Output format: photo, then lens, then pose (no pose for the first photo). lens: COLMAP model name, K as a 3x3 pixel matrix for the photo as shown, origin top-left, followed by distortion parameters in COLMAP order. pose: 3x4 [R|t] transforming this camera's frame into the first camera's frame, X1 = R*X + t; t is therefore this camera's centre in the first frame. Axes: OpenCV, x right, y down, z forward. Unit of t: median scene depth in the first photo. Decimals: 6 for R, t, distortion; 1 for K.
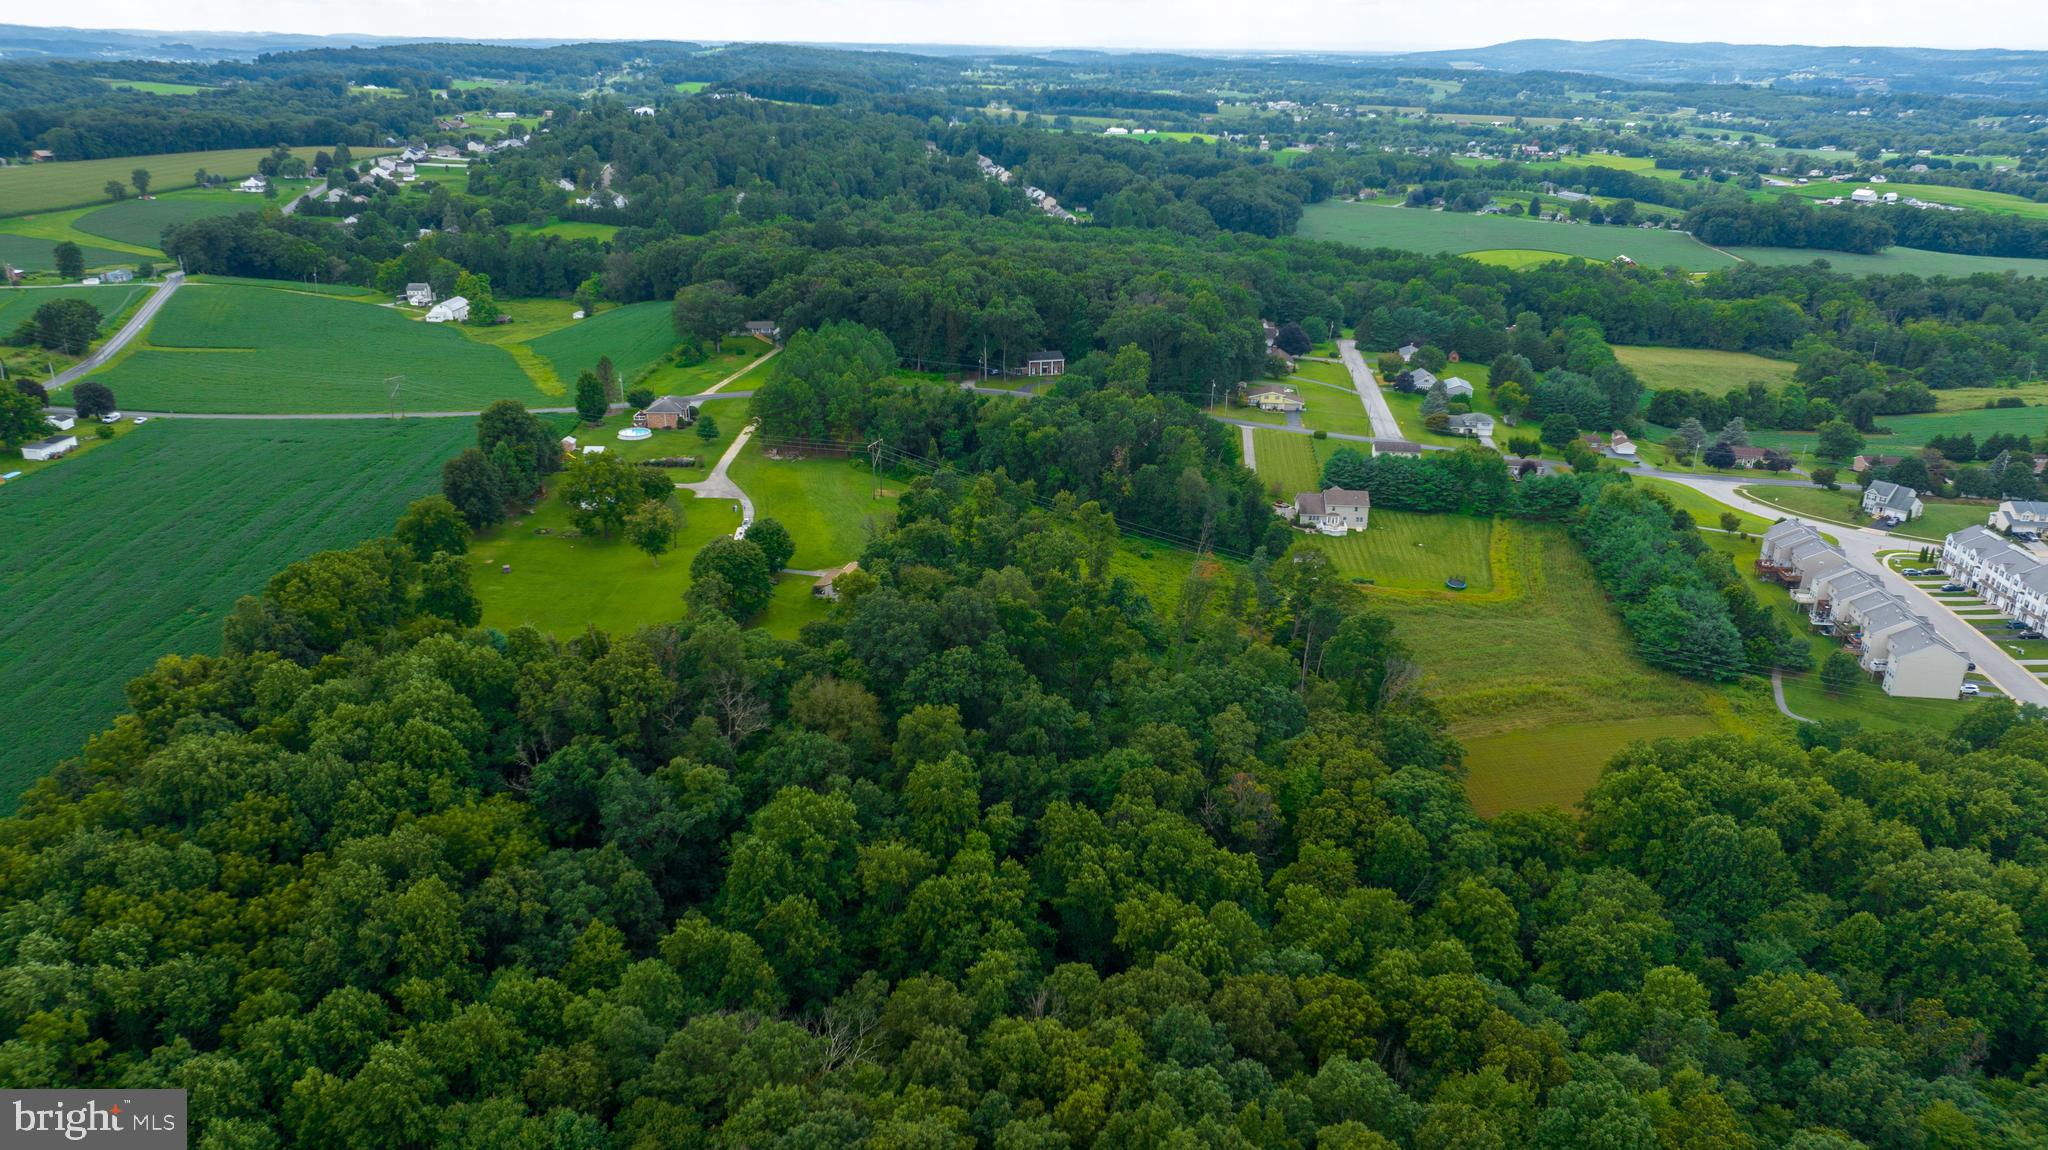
lens RADIAL K [[1444.4, 0, 1024.0], [0, 1444.4, 575.0], [0, 0, 1]] dist [-0.038065, 0.046973]
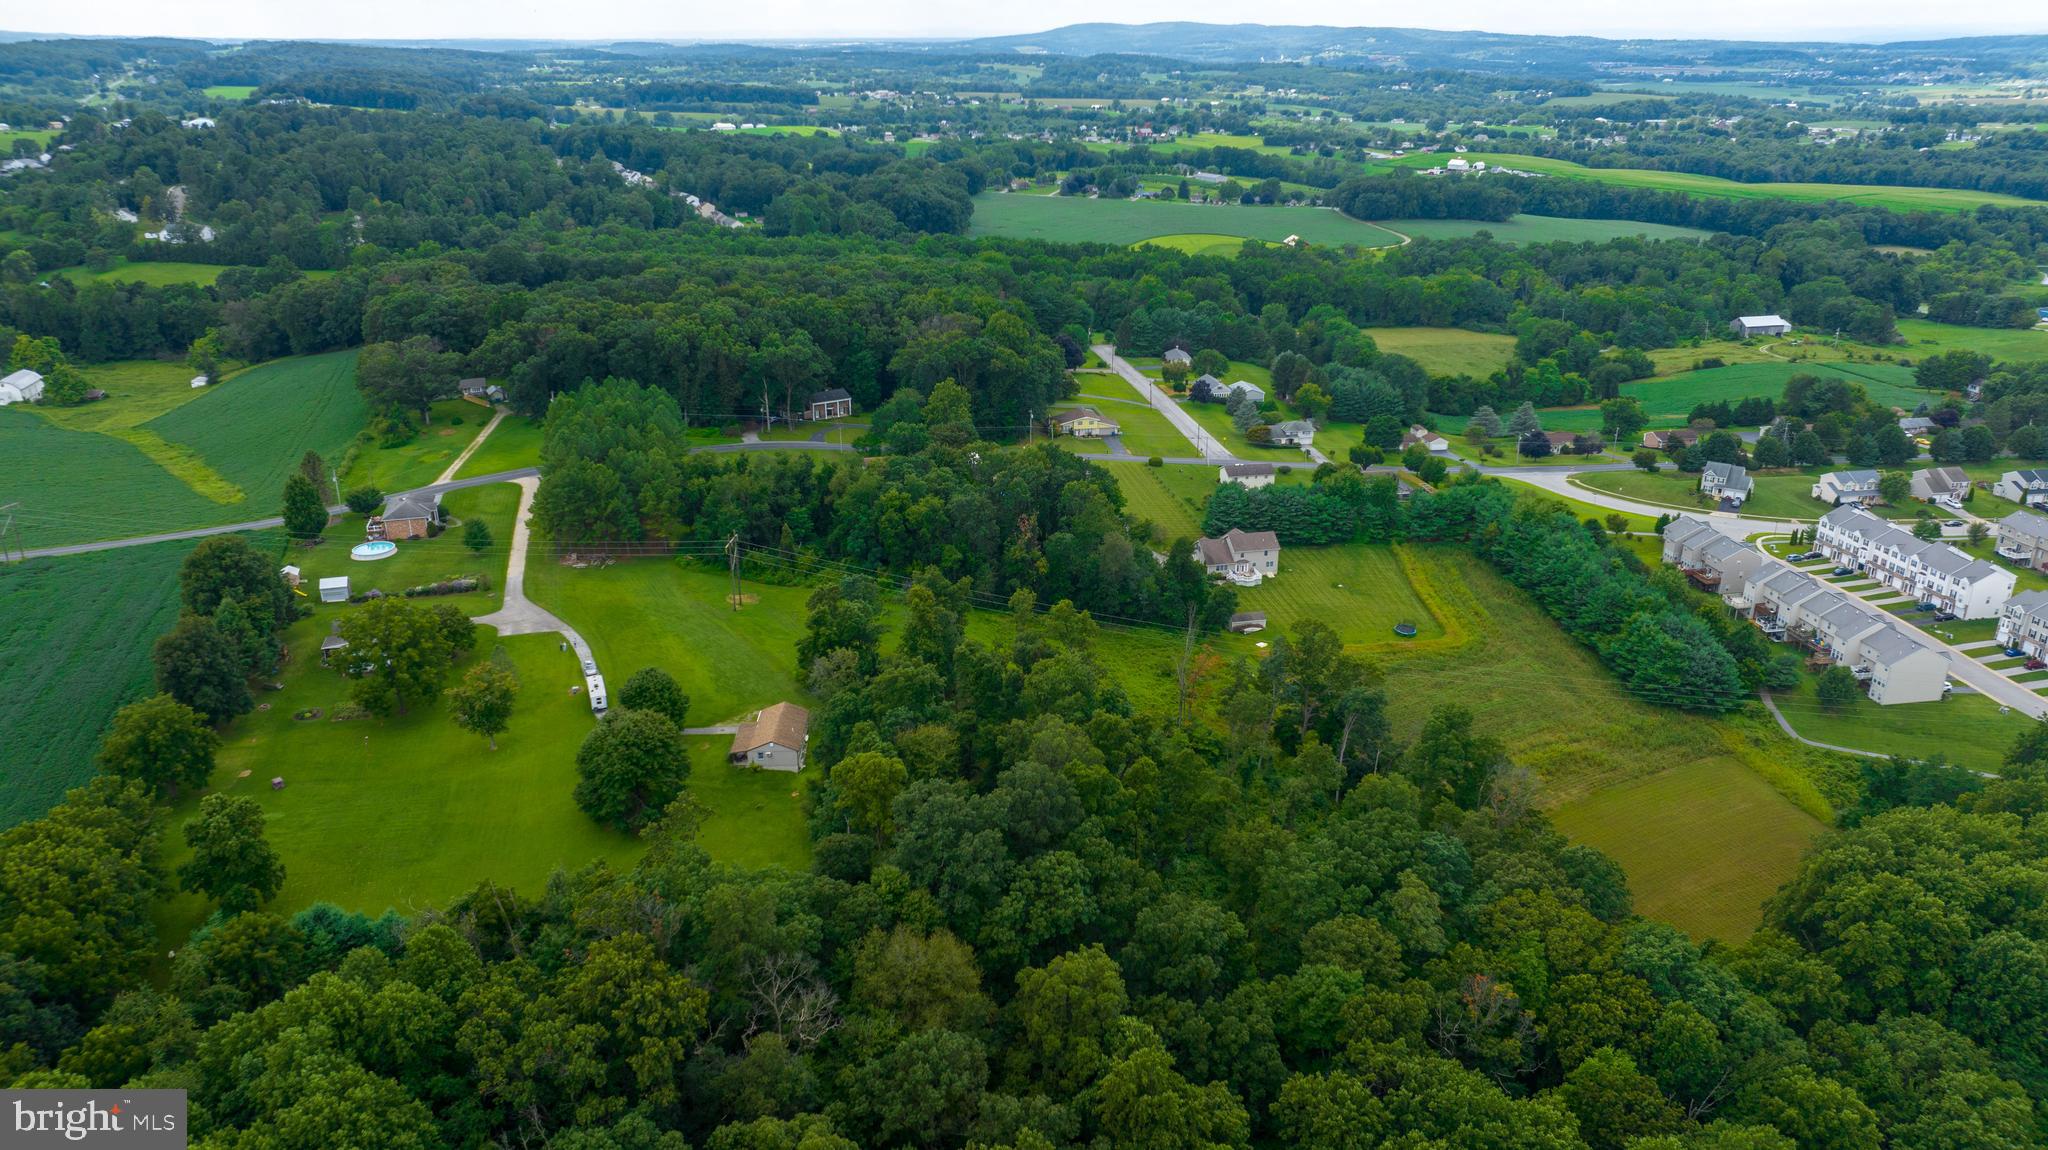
lens RADIAL K [[1444.4, 0, 1024.0], [0, 1444.4, 575.0], [0, 0, 1]] dist [-0.038065, 0.046973]
pose [[0.959193, -0.110809, 0.260137, -0.069459], [0.109030, 0.993810, 0.021306, -0.031931], [-0.260887, 0.007926, 0.965337, 0.083522]]
